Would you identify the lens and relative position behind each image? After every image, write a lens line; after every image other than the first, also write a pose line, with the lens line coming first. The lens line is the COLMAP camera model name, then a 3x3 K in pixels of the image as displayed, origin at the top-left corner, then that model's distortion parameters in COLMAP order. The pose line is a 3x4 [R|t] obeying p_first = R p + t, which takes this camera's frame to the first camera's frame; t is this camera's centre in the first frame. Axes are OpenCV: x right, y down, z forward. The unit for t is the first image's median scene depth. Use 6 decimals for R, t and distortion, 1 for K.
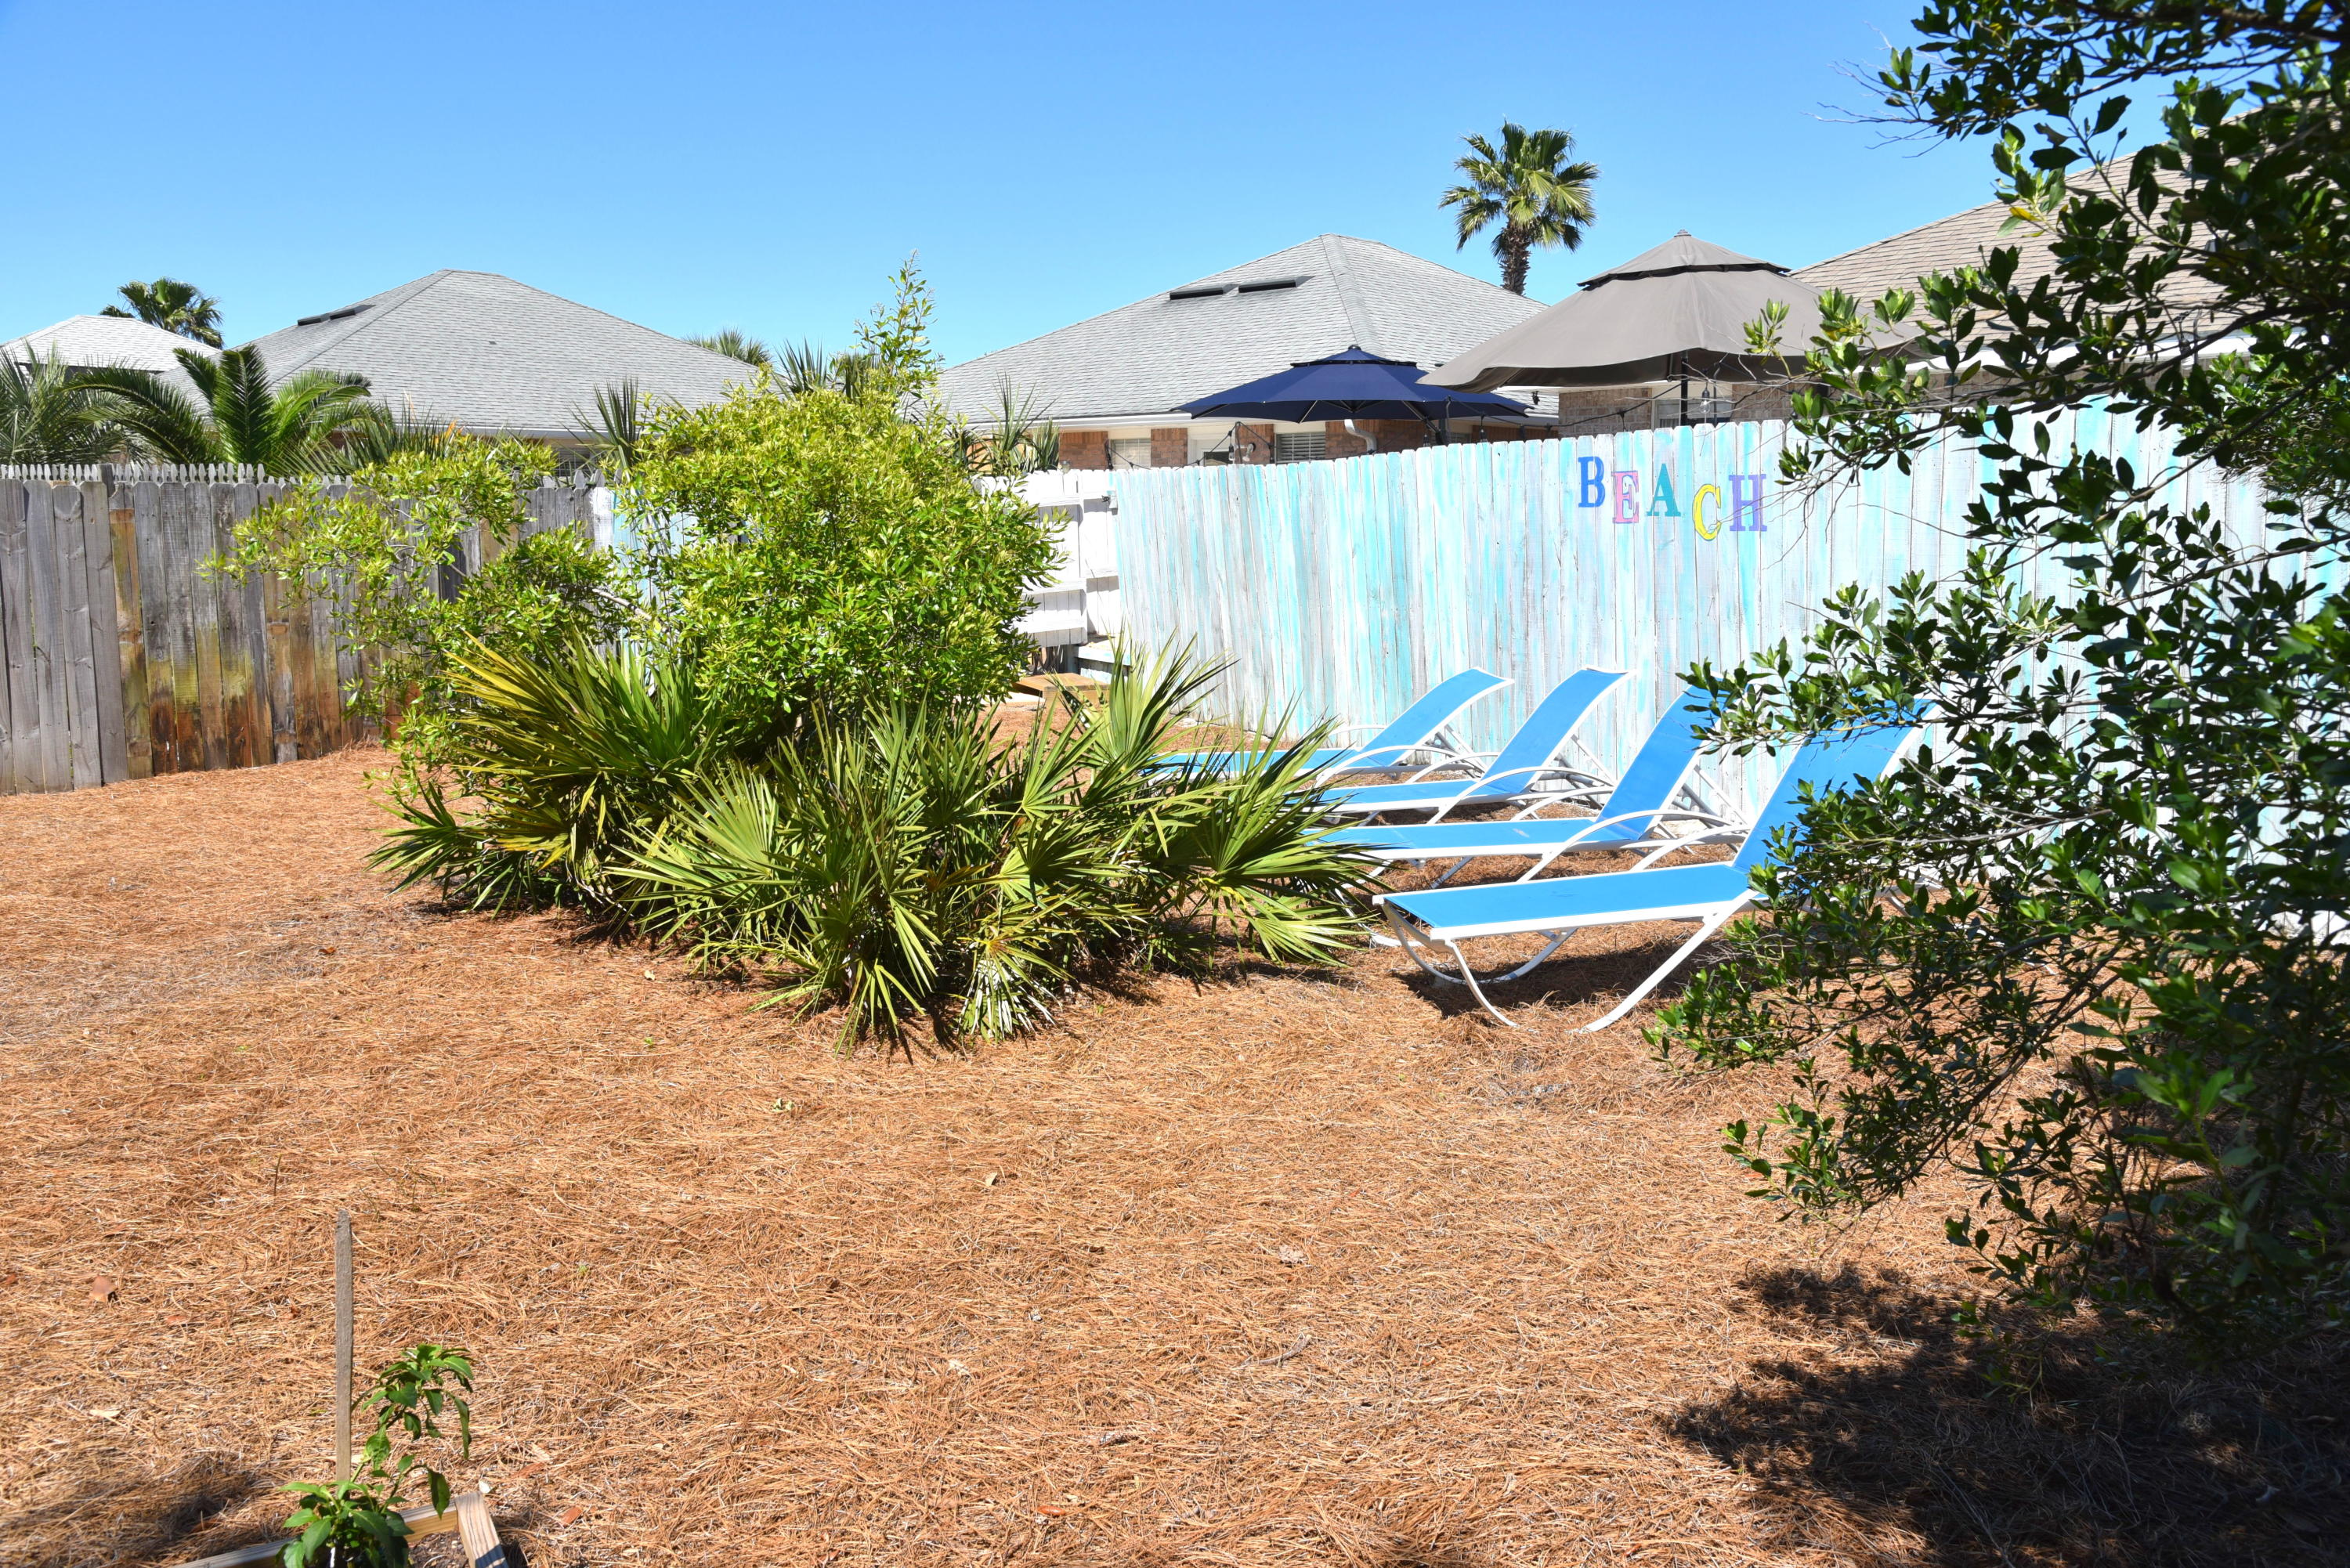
lens RADIAL K [[1812.7, 0, 1164.4], [0, 1812.7, 788.2], [0, 0, 1]] dist [-0.069436, 0.082527]
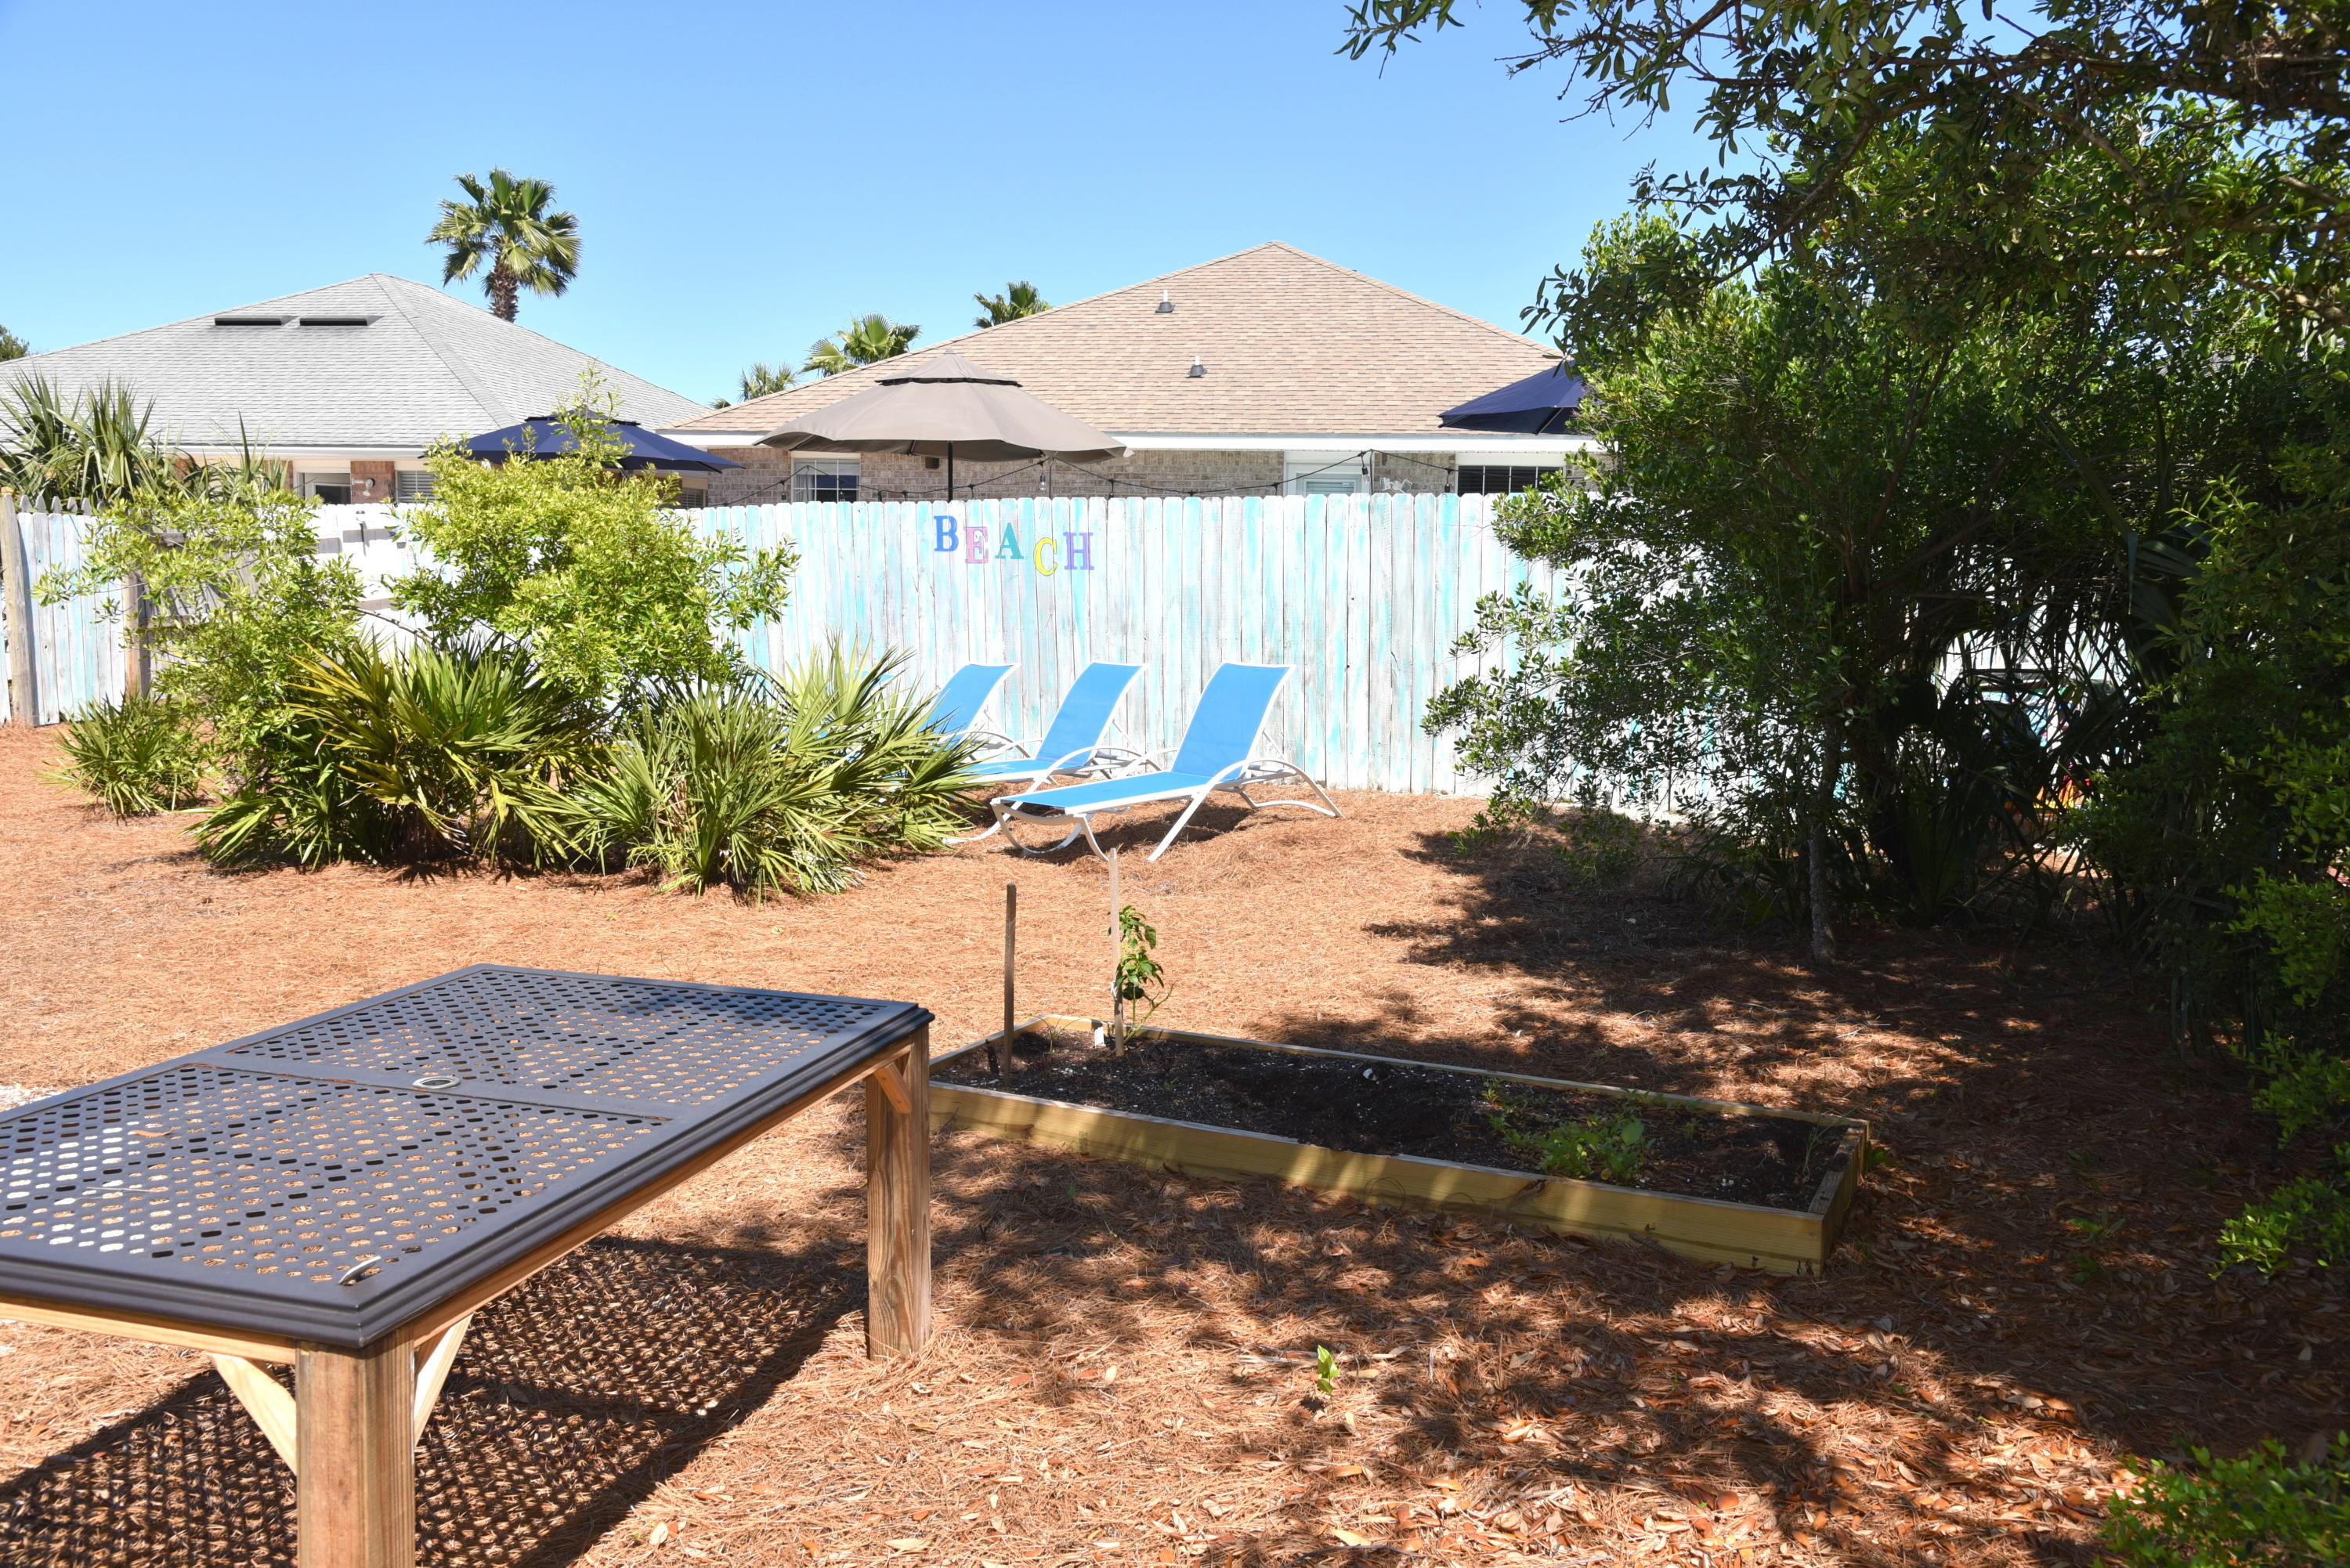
lens RADIAL K [[1812.7, 0, 1164.4], [0, 1812.7, 788.2], [0, 0, 1]] dist [-0.069436, 0.082527]
pose [[0.825274, -0.054193, 0.562127, -0.238926], [0.065004, 0.997885, 0.000768, 0.021567], [-0.560979, 0.035907, 0.827051, -0.143488]]
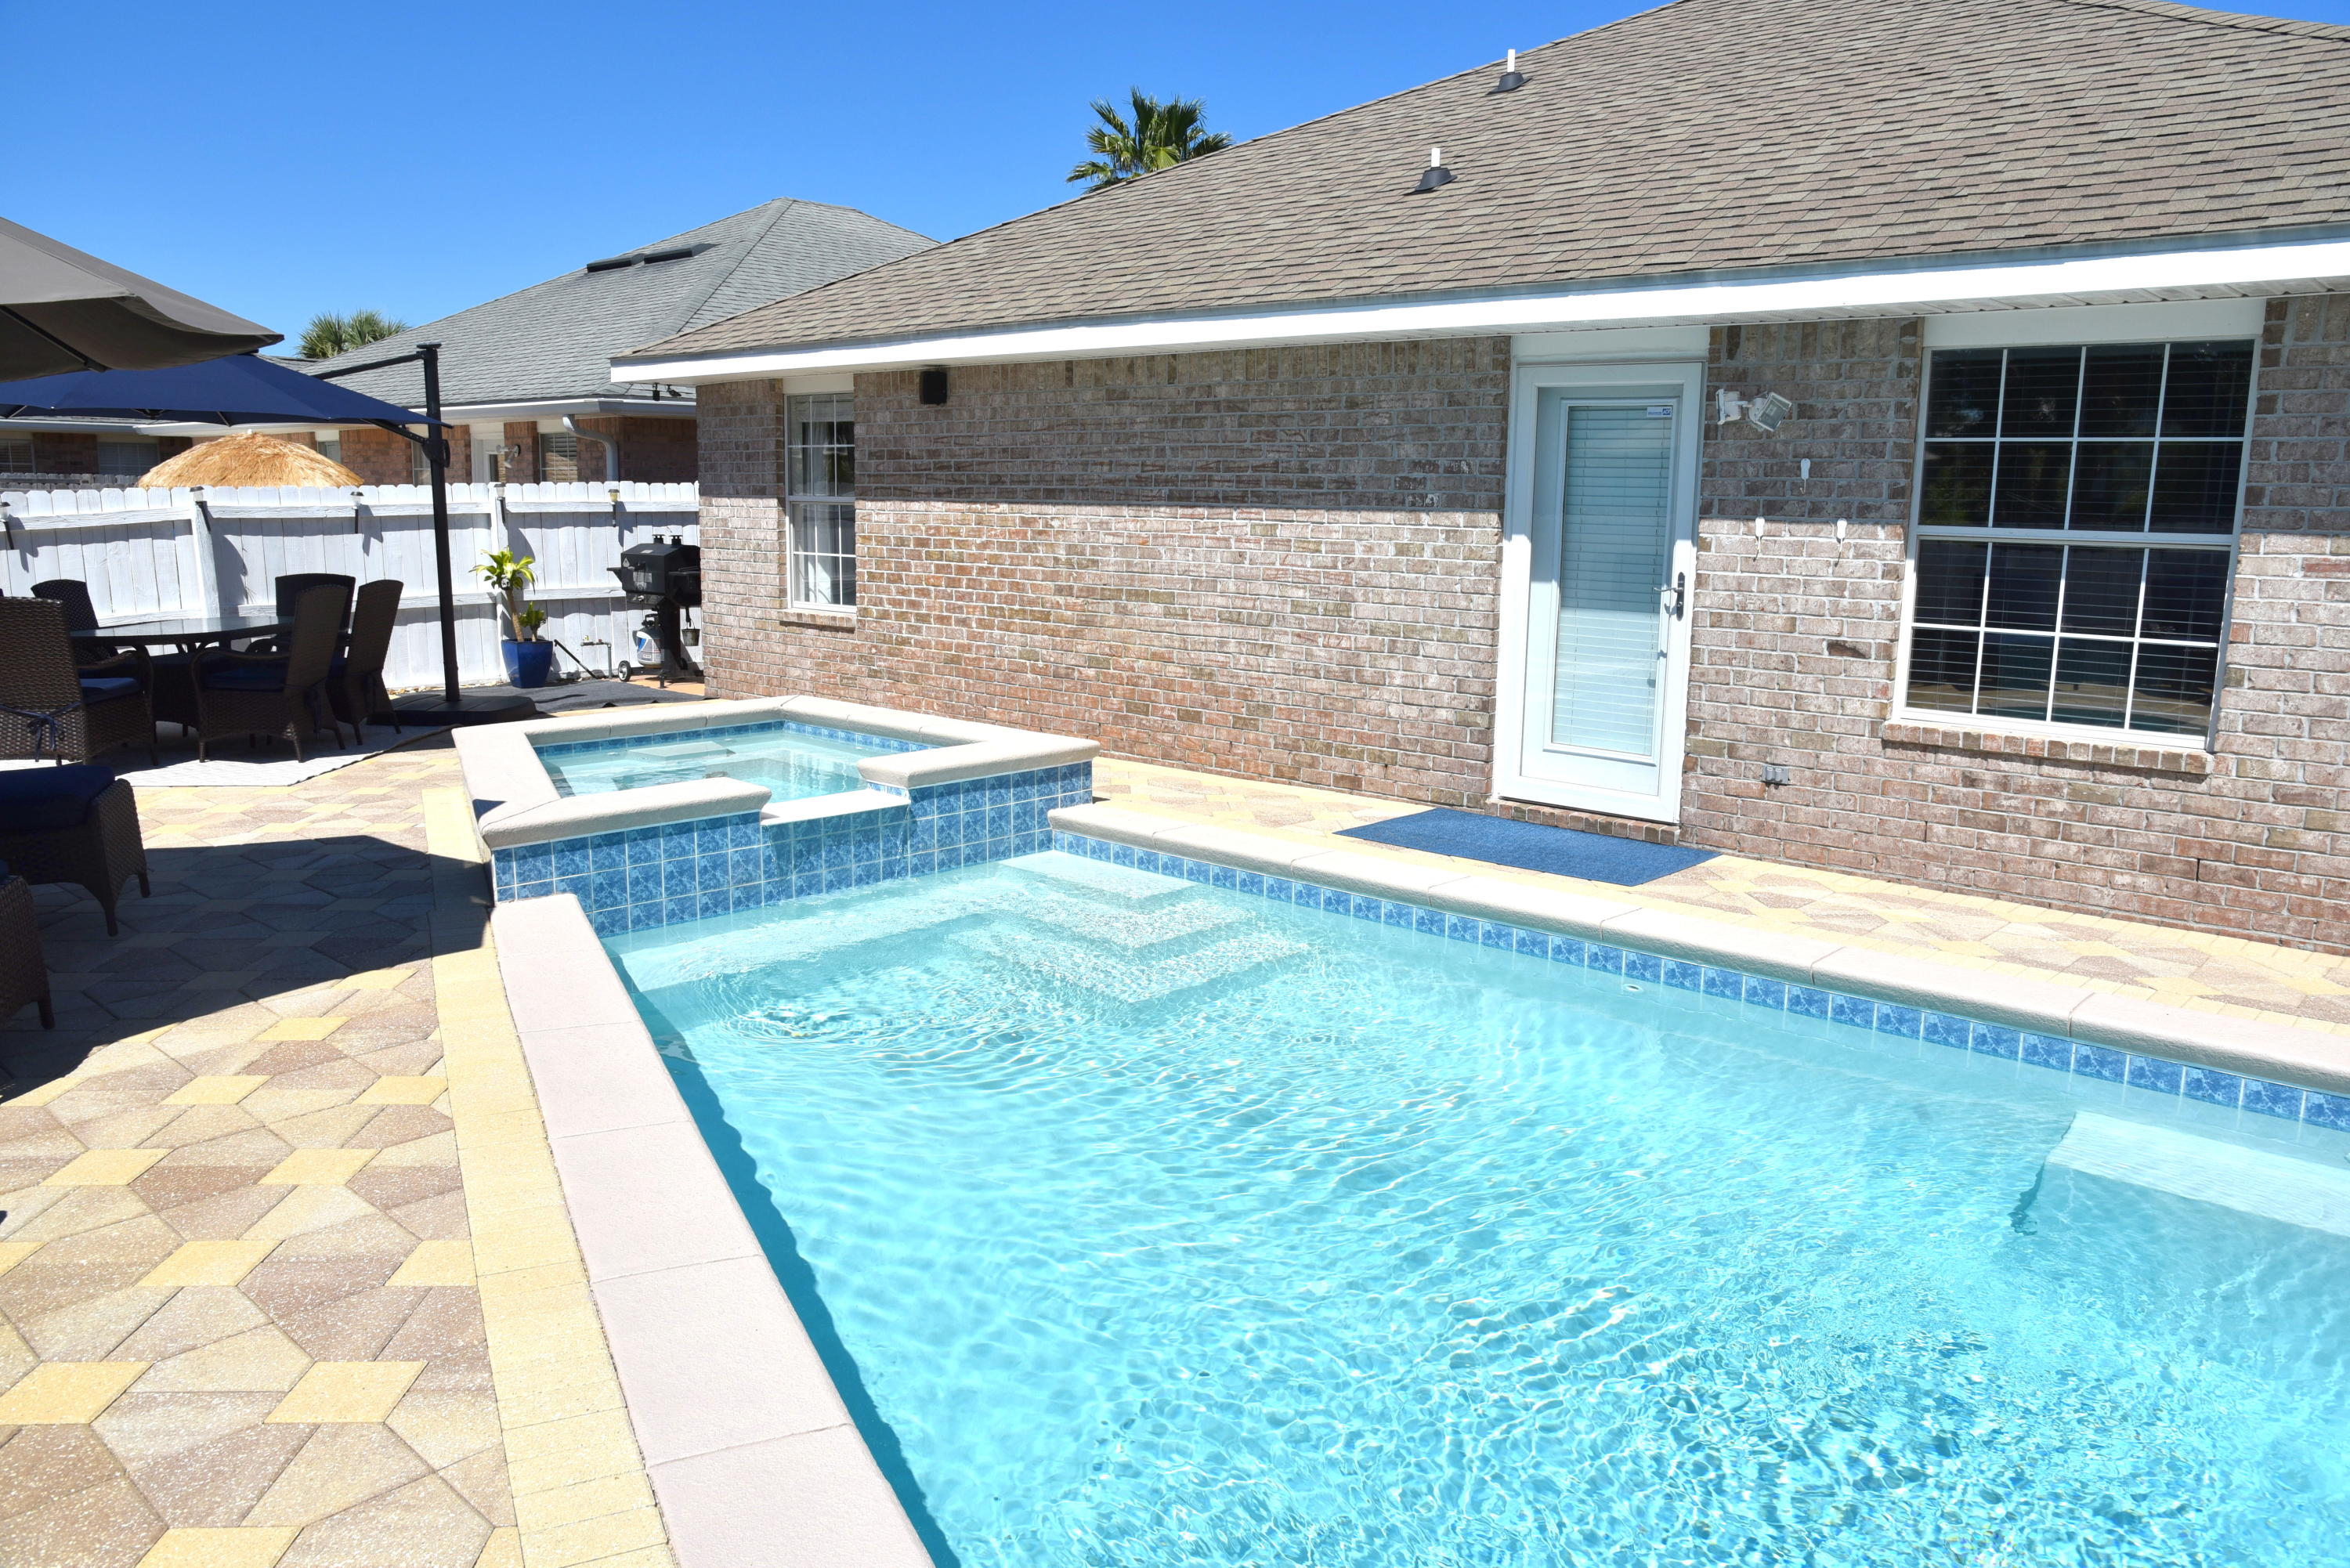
lens RADIAL K [[1673.1, 0, 1176.3], [0, 1673.1, 769.3], [0, 0, 1]] dist [-0.104922, 0.076033]
pose [[0.998362, 0.007239, 0.056756, 0.437986], [-0.008016, 0.999877, 0.013483, -0.087358], [-0.056651, -0.013916, 0.998297, 0.373649]]
